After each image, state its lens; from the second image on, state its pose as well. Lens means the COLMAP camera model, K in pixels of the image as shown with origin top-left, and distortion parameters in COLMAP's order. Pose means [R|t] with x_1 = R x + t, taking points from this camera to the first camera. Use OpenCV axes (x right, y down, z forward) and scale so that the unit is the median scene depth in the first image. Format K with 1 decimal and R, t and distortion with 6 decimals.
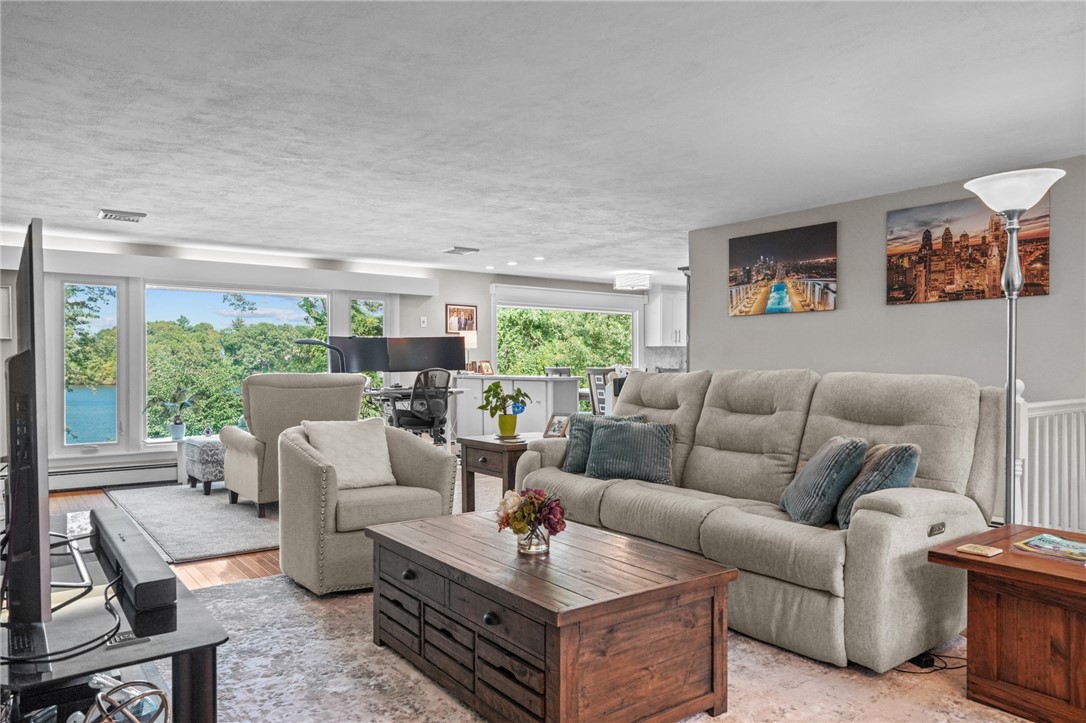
lens RADIAL K [[733.7, 0, 541.1], [0, 733.7, 368.6], [0, 0, 1]] dist [-0.000373, -0.001674]
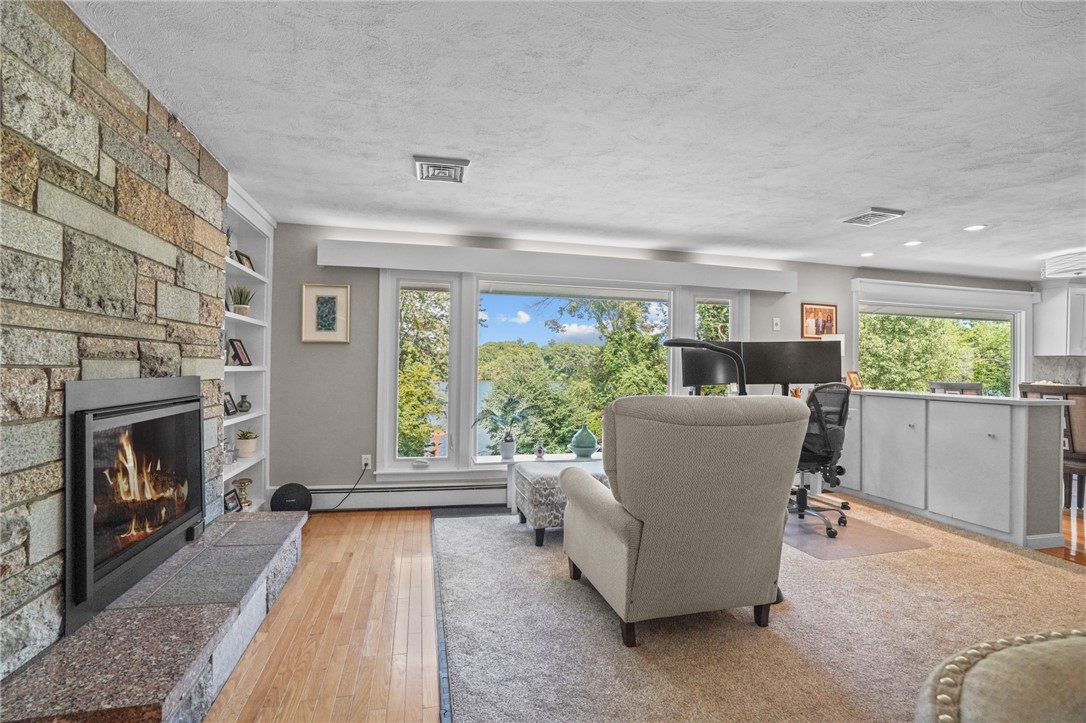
lens RADIAL K [[501.2, 0, 541.7], [0, 501.2, 371.5], [0, 0, 1]] dist [-0.070774, 0.026932]
pose [[0.916816, 0.016393, -0.398974, -0.249925], [-0.017662, 0.999844, 0.000497, -0.007621], [0.398920, 0.006591, 0.916962, 0.526652]]
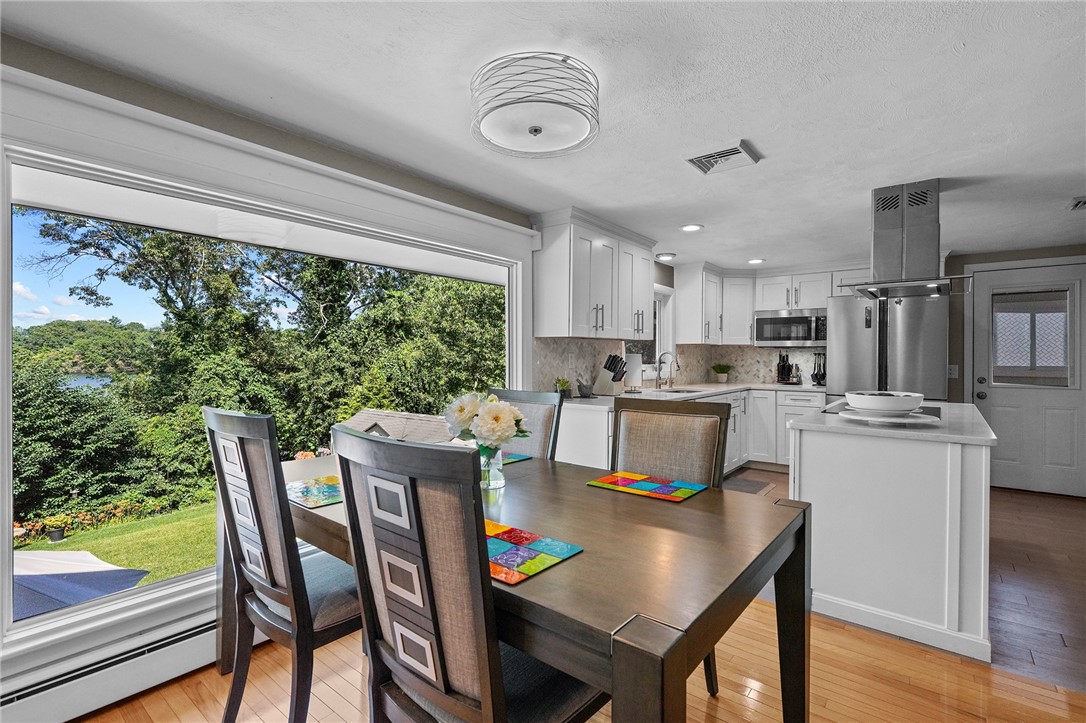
lens RADIAL K [[492.1, 0, 543.0], [0, 492.1, 361.5], [0, 0, 1]] dist [-0.001205, 0.000517]
pose [[0.969616, 0.003586, 0.244604, 0.115435], [-0.003803, 0.999993, 0.000412, -0.024981], [-0.244601, -0.001329, 0.969623, 1.181406]]
